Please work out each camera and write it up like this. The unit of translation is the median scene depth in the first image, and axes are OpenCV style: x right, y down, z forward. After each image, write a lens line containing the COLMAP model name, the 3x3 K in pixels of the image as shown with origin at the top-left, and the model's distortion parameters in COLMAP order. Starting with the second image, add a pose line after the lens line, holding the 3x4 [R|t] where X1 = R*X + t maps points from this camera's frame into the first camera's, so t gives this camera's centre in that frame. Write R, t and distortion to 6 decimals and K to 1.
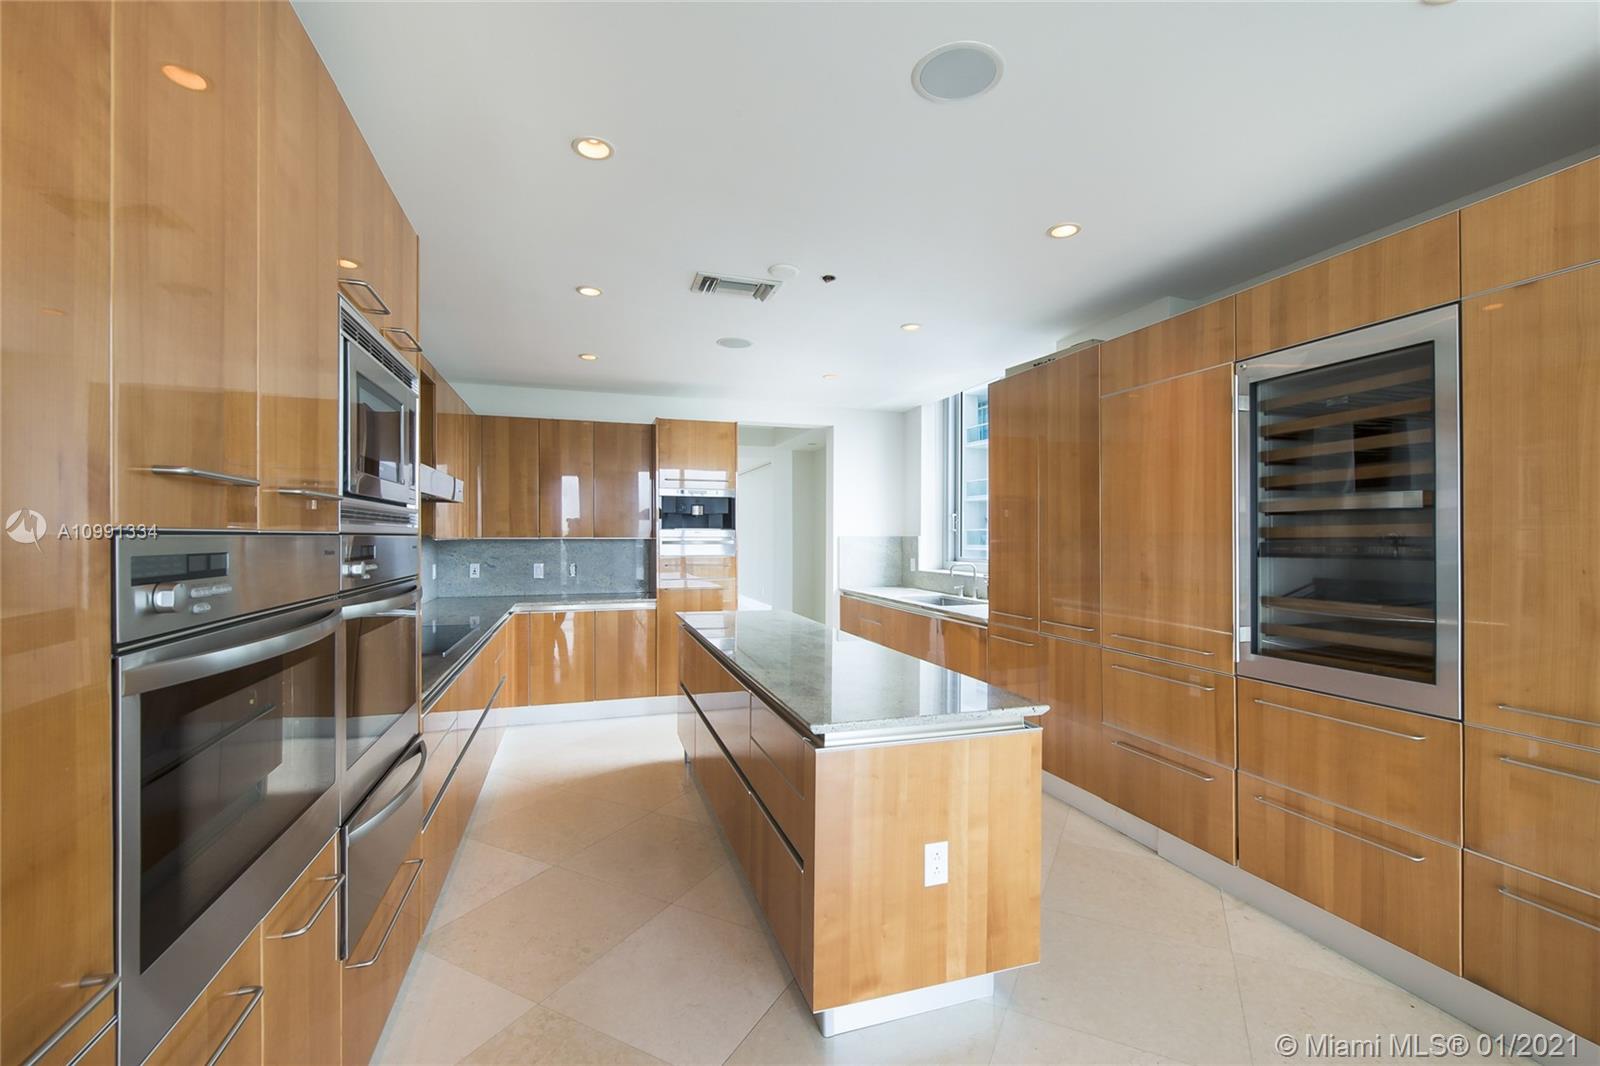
lens RADIAL K [[692.2, 0, 799.7], [0, 692.2, 534.3], [0, 0, 1]] dist [-0.028256, -0.000354]
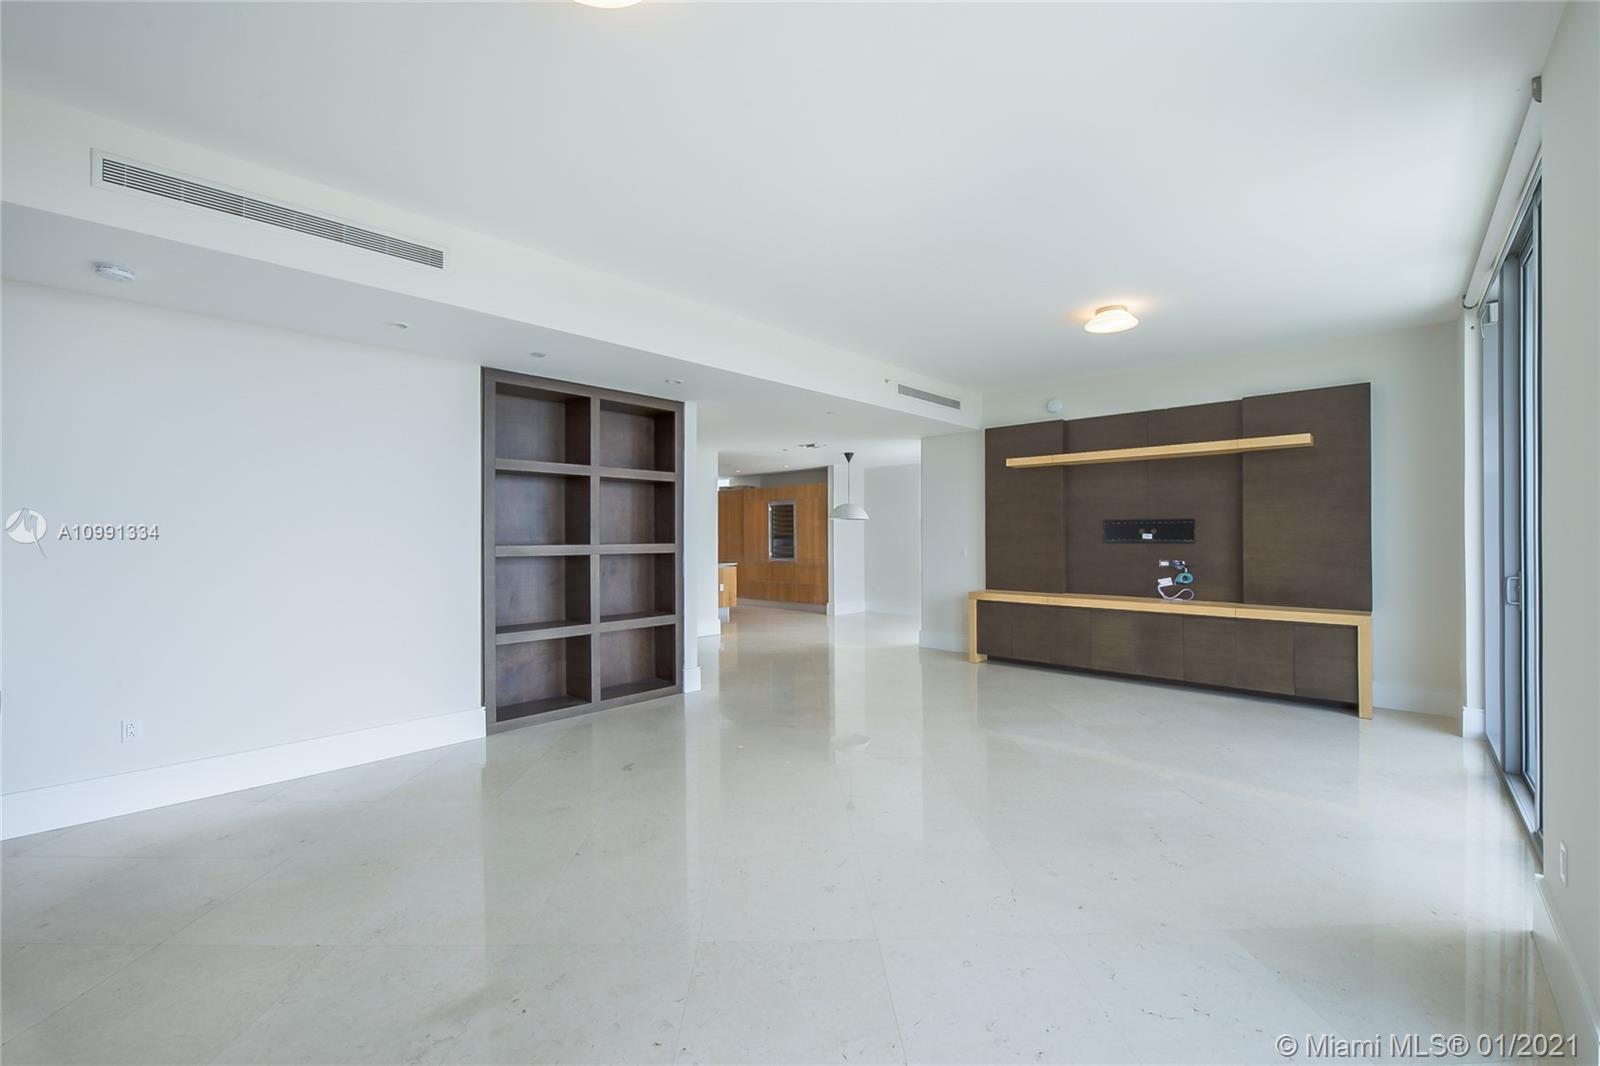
lens RADIAL K [[647.4, 0, 801.6], [0, 647.4, 532.7], [0, 0, 1]] dist [0.000839, 0.000063]
pose [[0.866010, 0.000701, 0.500025, -1.574919], [-0.000895, 1.000000, 0.000148, -0.016494], [-0.500025, -0.000576, 0.866011, -3.304710]]
